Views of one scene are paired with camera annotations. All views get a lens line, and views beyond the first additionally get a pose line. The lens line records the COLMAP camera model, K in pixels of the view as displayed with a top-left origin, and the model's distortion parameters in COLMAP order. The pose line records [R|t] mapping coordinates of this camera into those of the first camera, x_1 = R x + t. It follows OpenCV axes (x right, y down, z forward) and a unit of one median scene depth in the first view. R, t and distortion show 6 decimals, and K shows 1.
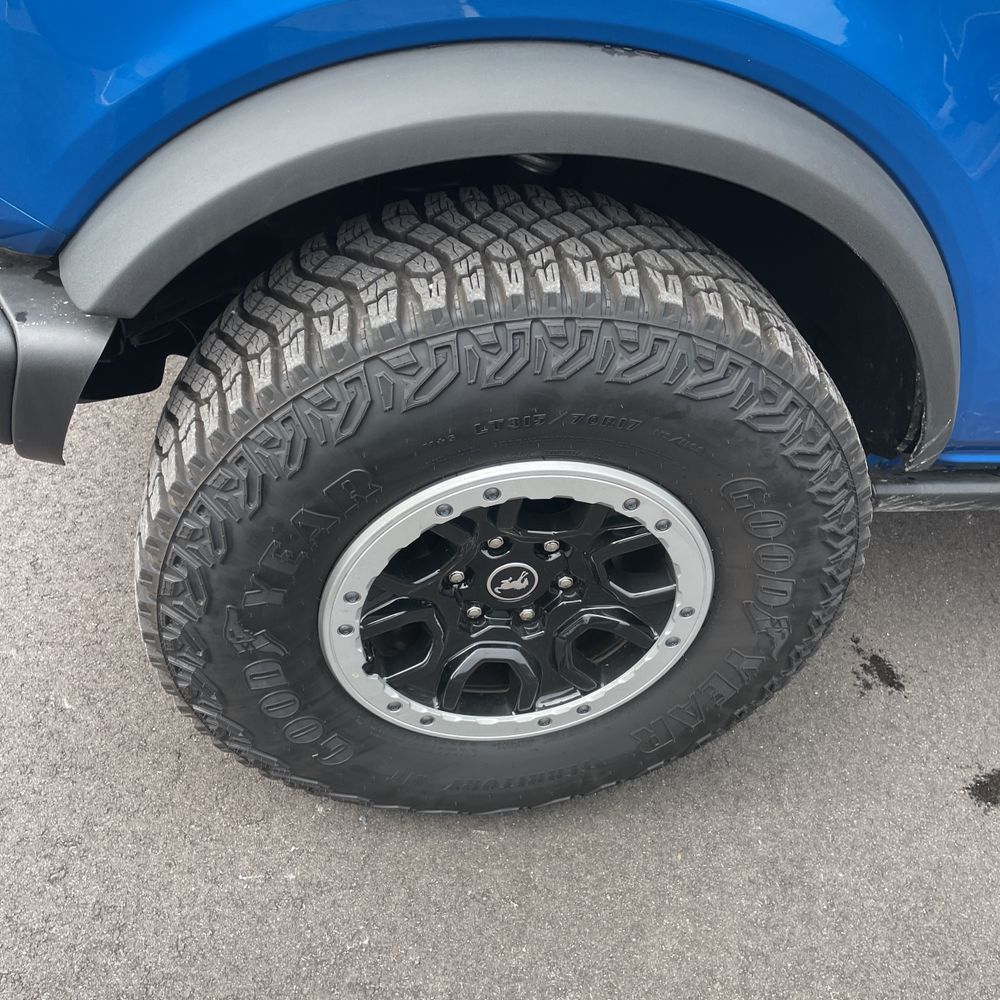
lens RADIAL K [[1015.8, 0, 497.0], [0, 1015.8, 496.7], [0, 0, 1]] dist [0.041021, 0.000000]
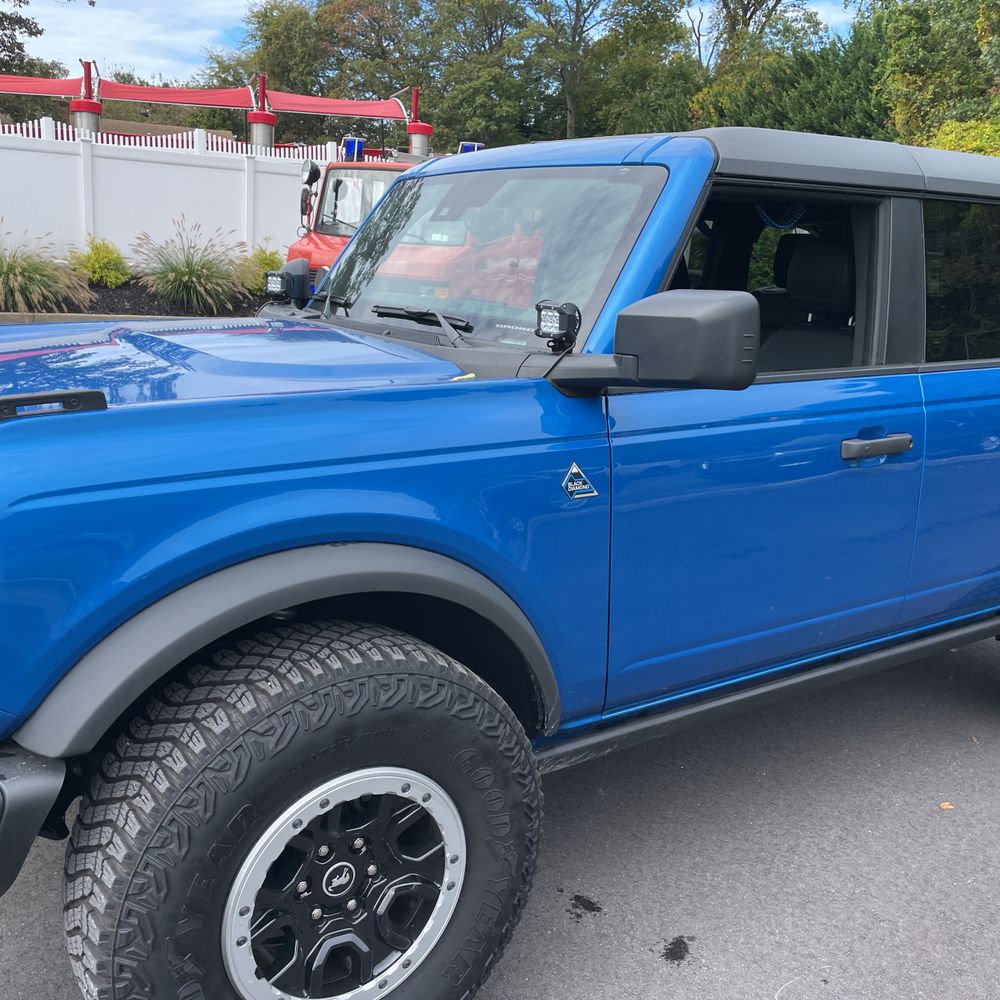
lens RADIAL K [[1015.8, 0, 505.1], [0, 1015.8, 500.0], [0, 0, 1]] dist [0.041021, 0.000000]
pose [[0.893559, -0.181069, 0.410813, -0.299442], [0.339428, 0.871389, -0.354218, 0.227327], [-0.293840, 0.455956, 0.840097, -0.605783]]
